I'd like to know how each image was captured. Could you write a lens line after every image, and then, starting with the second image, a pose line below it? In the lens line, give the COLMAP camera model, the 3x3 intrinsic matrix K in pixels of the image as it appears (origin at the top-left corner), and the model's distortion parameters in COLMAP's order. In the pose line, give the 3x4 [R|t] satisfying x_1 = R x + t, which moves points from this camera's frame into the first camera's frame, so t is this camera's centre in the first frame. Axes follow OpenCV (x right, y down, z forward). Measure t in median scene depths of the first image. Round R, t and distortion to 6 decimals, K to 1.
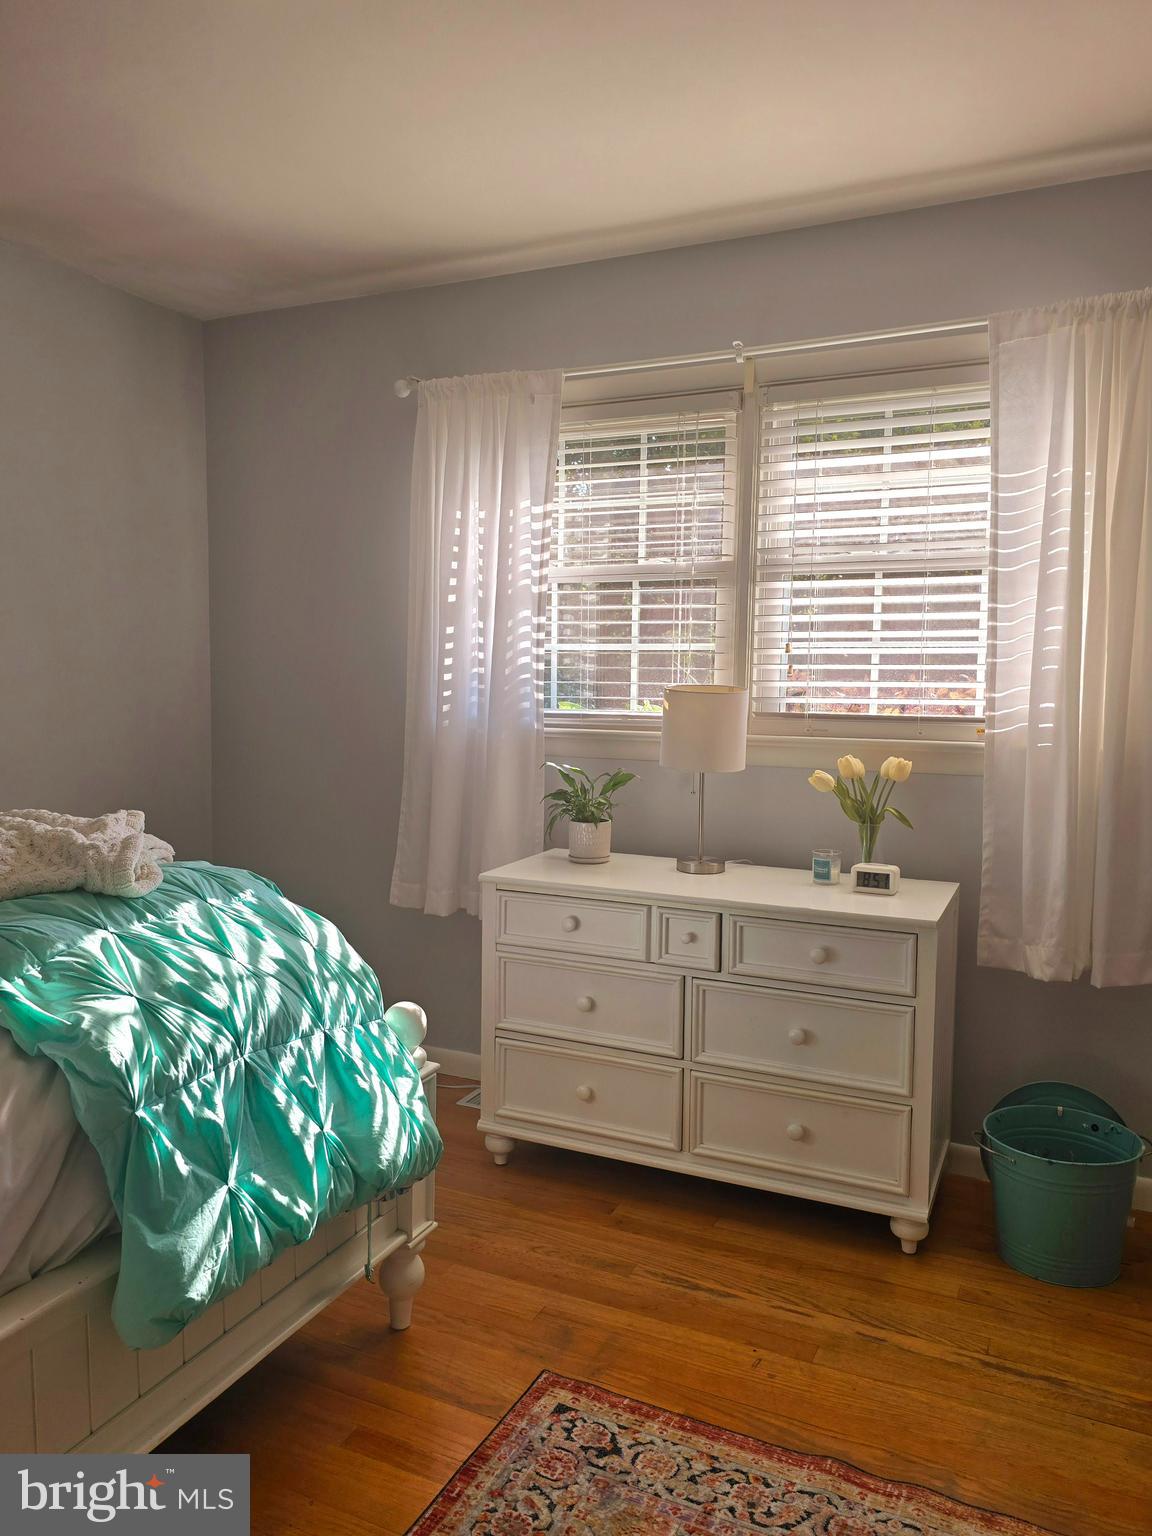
lens RADIAL K [[1117.8, 0, 560.7], [0, 1117.8, 753.4], [0, 0, 1]] dist [0.046482, -0.036336]
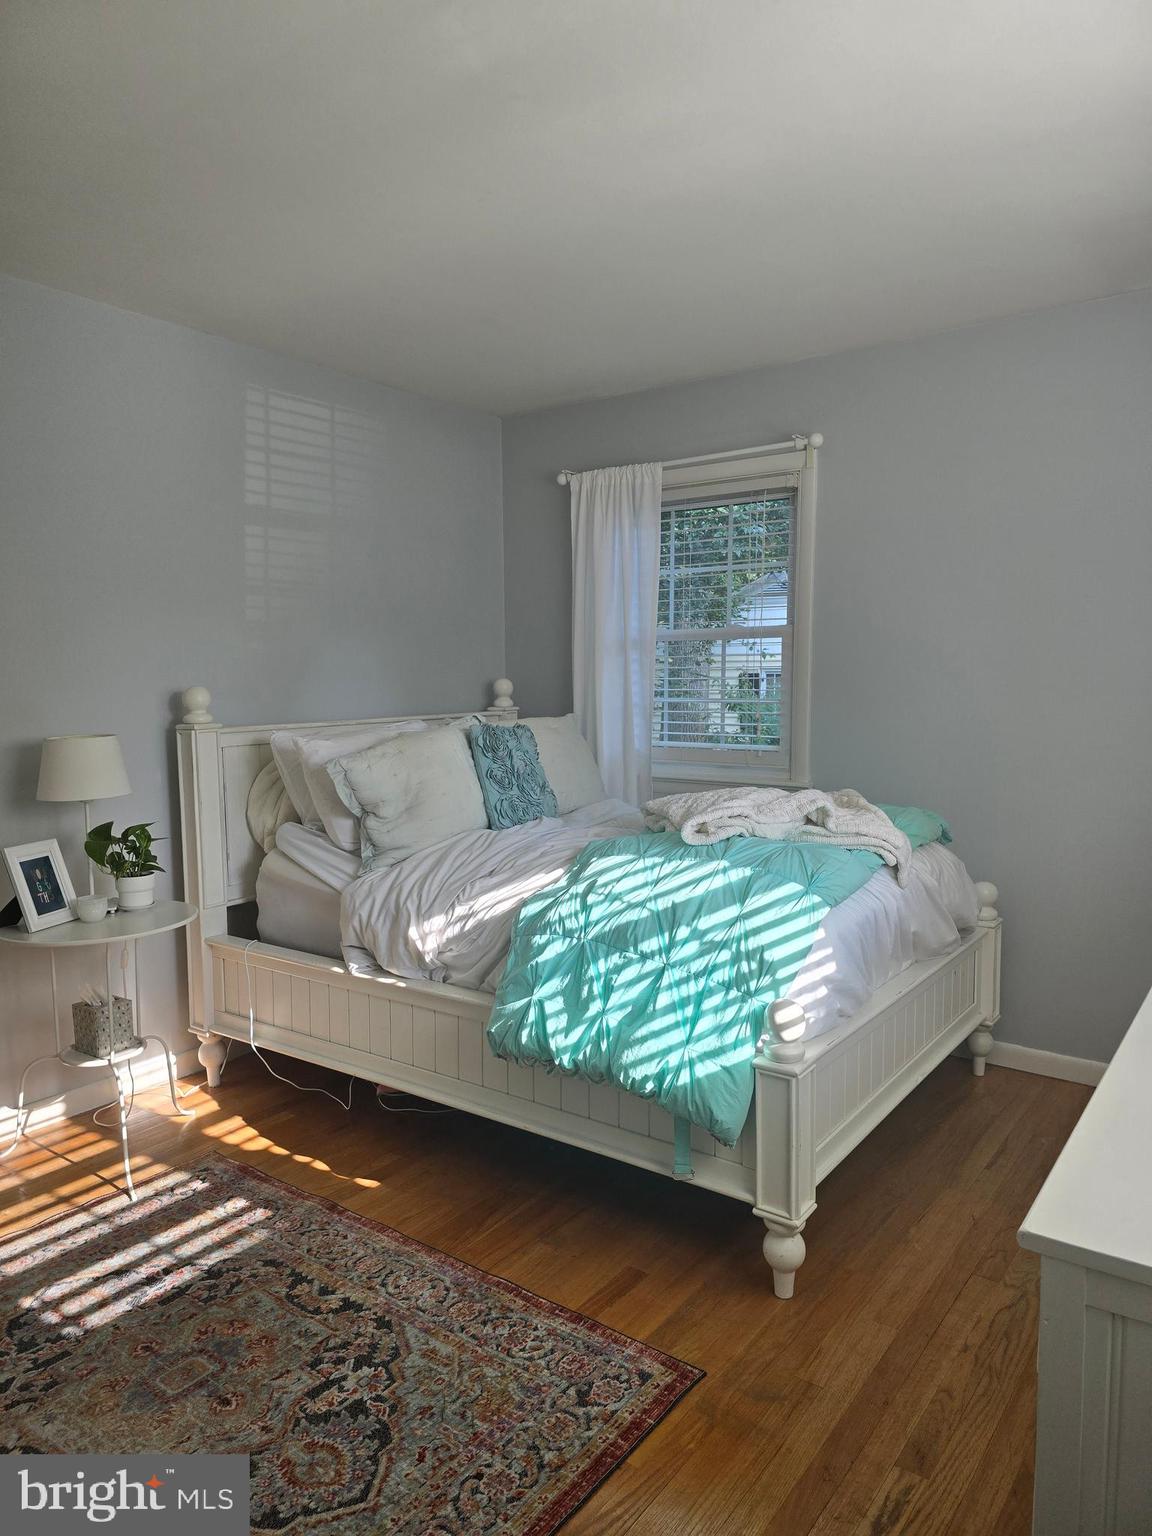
lens RADIAL K [[1028.9, 0, 573.3], [0, 1028.9, 775.1], [0, 0, 1]] dist [0.065238, -0.058413]
pose [[-0.180962, 0.074657, -0.980652, 0.751894], [-0.073615, 0.993289, 0.089204, -0.051659], [0.980731, 0.088333, -0.174251, 0.849552]]
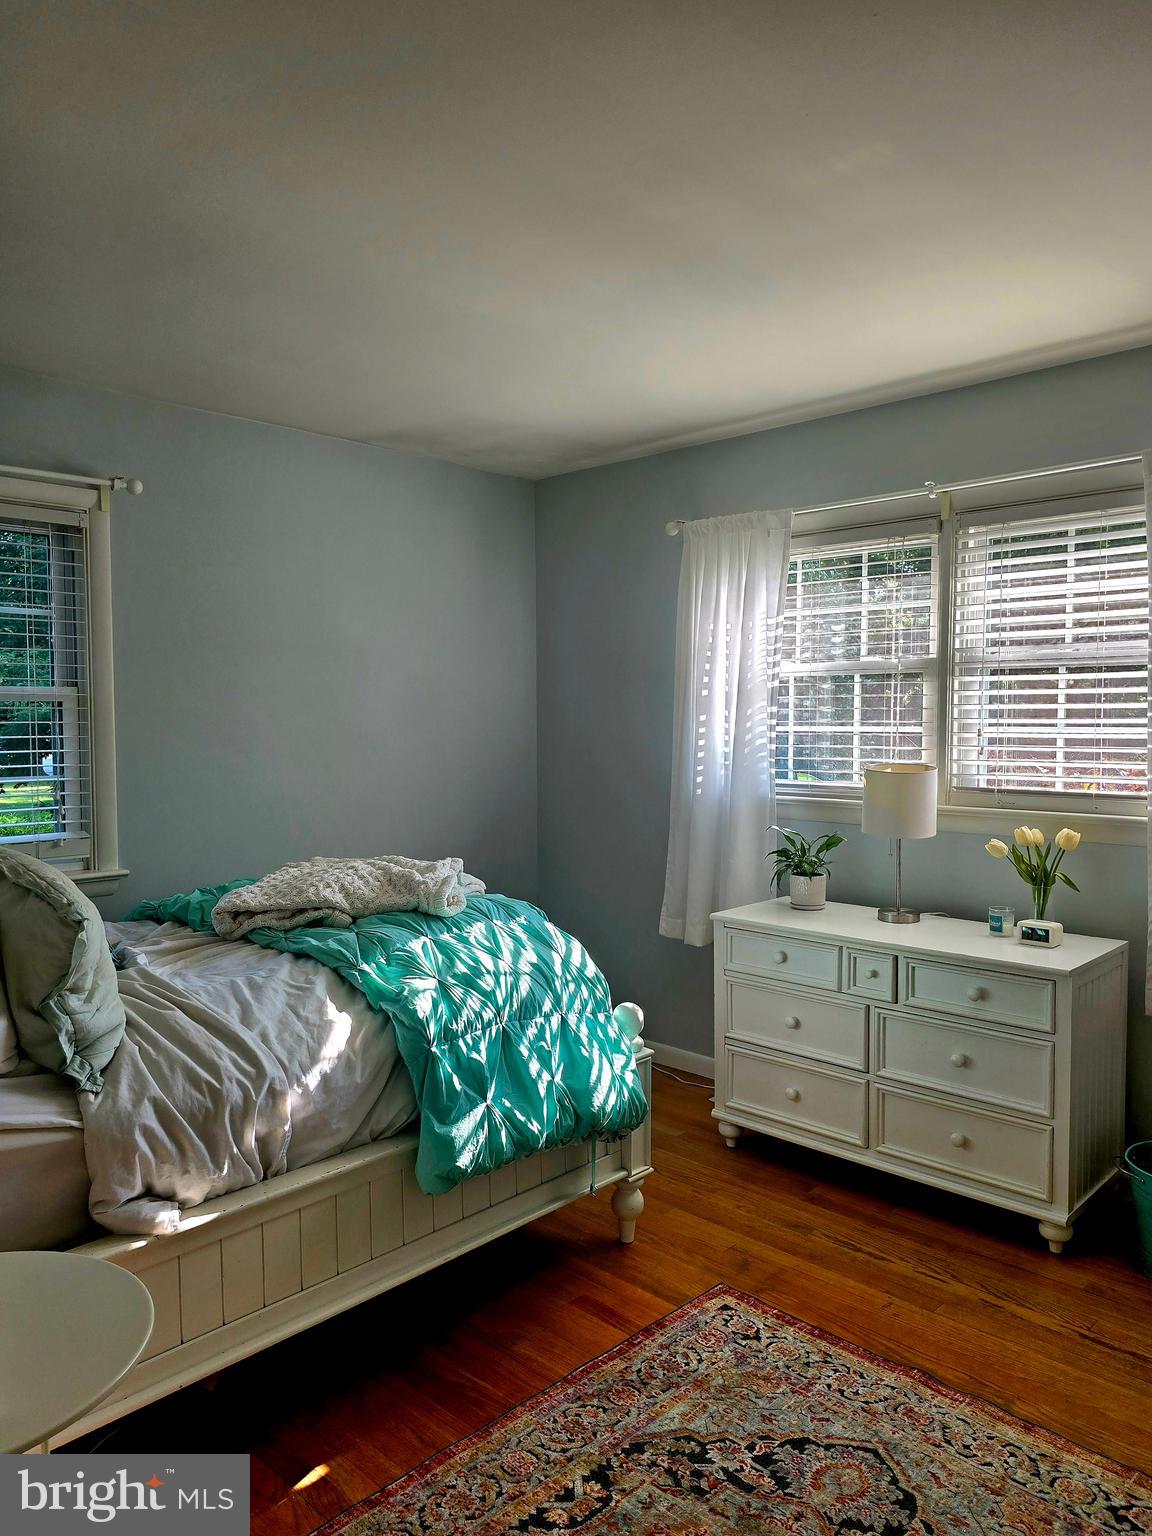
lens RADIAL K [[1103.7, 0, 571.6], [0, 1103.7, 751.9], [0, 0, 1]] dist [0.060404, -0.033492]
pose [[0.948395, -0.001436, -0.317088, 0.205023], [-0.010460, 0.999304, -0.035812, -0.034470], [0.316918, 0.037280, 0.947720, -0.298019]]
